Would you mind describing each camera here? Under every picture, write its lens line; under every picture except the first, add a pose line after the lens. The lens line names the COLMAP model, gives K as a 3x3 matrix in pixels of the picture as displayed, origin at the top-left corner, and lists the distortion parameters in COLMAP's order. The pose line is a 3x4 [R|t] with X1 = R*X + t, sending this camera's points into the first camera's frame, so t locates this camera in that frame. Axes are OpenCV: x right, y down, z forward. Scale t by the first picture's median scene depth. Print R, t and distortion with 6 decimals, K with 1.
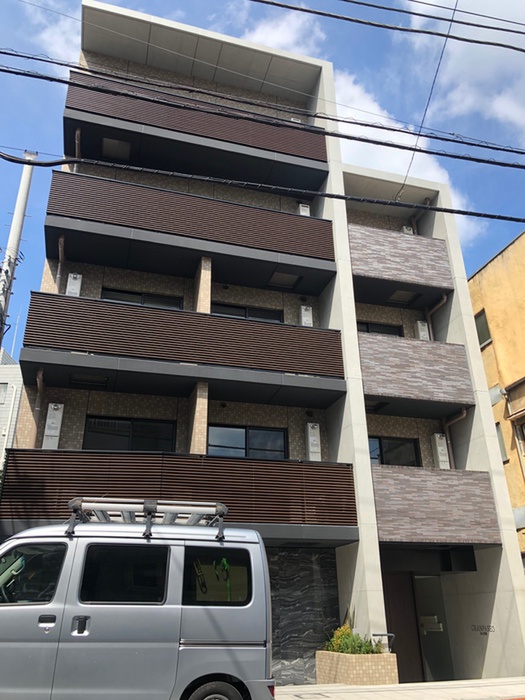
lens RADIAL K [[575.8, 0, 266.7], [0, 575.8, 347.3], [0, 0, 1]] dist [0.032921, -0.031575]
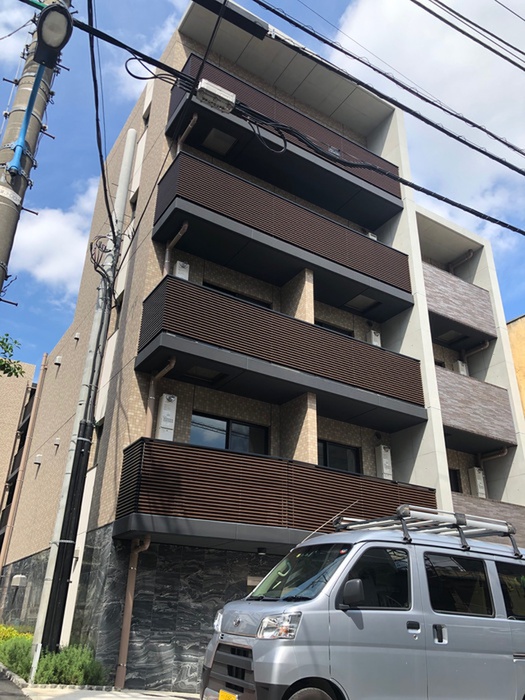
lens RADIAL K [[575.8, 0, 264.7], [0, 575.8, 345.4], [0, 0, 1]] dist [0.032921, -0.031575]
pose [[0.962211, 0.153288, 0.225060, -0.406999], [-0.147270, 0.988144, -0.043395, 0.032559], [-0.229044, 0.008611, 0.973378, 0.037491]]
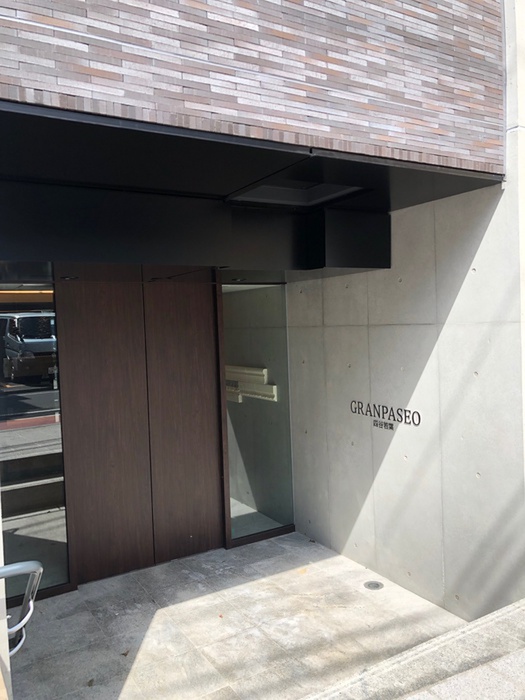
lens RADIAL K [[575.8, 0, 263.0], [0, 575.8, 350.4], [0, 0, 1]] dist [0.032921, -0.031575]
pose [[0.969514, -0.030222, 0.243166, 0.206557], [-0.085932, 0.887408, 0.452904, 0.284633], [-0.229475, -0.459992, 0.857758, 0.709897]]
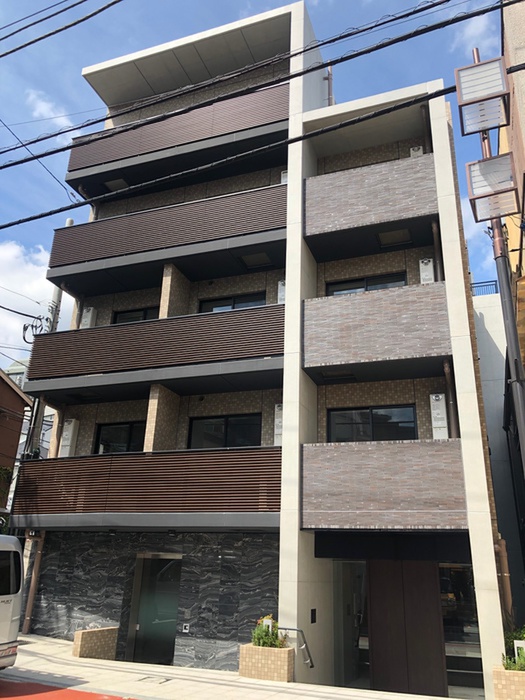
lens RADIAL K [[575.8, 0, 263.9], [0, 575.8, 345.9], [0, 0, 1]] dist [0.032921, -0.031575]
pose [[0.798521, -0.181488, -0.573957, 0.654360], [0.213442, 0.976883, -0.011942, 0.044503], [0.562856, -0.112971, 0.818798, 0.219649]]
